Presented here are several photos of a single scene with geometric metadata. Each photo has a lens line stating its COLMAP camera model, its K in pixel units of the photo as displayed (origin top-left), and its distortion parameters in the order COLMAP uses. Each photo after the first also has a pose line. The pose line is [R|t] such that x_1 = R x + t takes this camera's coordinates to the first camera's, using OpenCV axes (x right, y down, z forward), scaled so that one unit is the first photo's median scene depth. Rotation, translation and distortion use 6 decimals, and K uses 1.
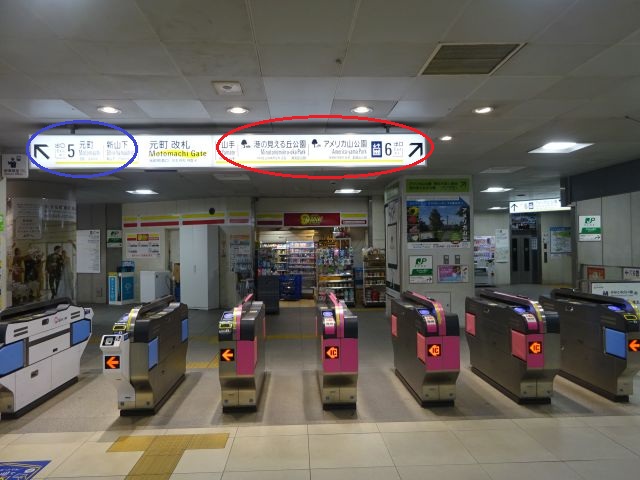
lens RADIAL K [[465.4, 0, 316.3], [0, 465.4, 243.1], [0, 0, 1]] dist [-0.001992, 0.004622]
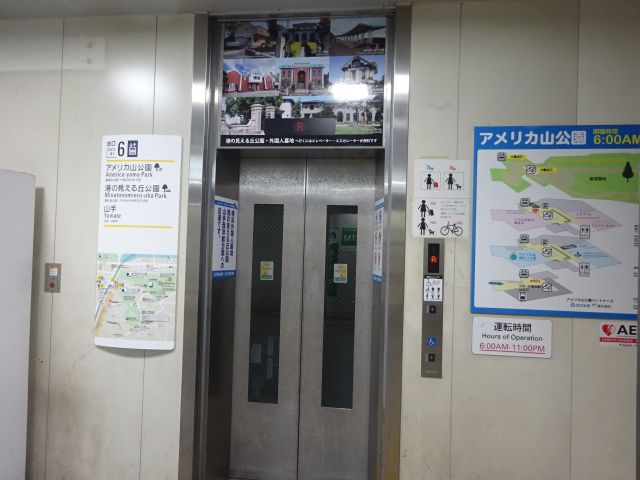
lens RADIAL K [[465.4, 0, 306.4], [0, 465.4, 249.4], [0, 0, 1]] dist [-0.001992, 0.004622]
pose [[0.985093, 0.043538, -0.166419, 0.477581], [-0.044118, 0.999026, 0.000215, 0.005513], [0.166267, 0.007130, 0.986055, 0.854595]]
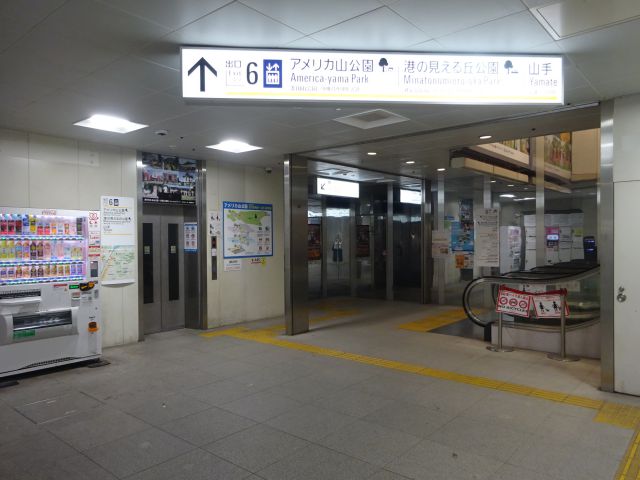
lens RADIAL K [[465.4, 0, 315.8], [0, 465.4, 243.8], [0, 0, 1]] dist [-0.001992, 0.004622]
pose [[0.678187, 0.002987, 0.734883, 0.230467], [-0.012373, 0.999896, 0.007354, 0.003487], [-0.734785, -0.014080, 0.678154, 0.625472]]
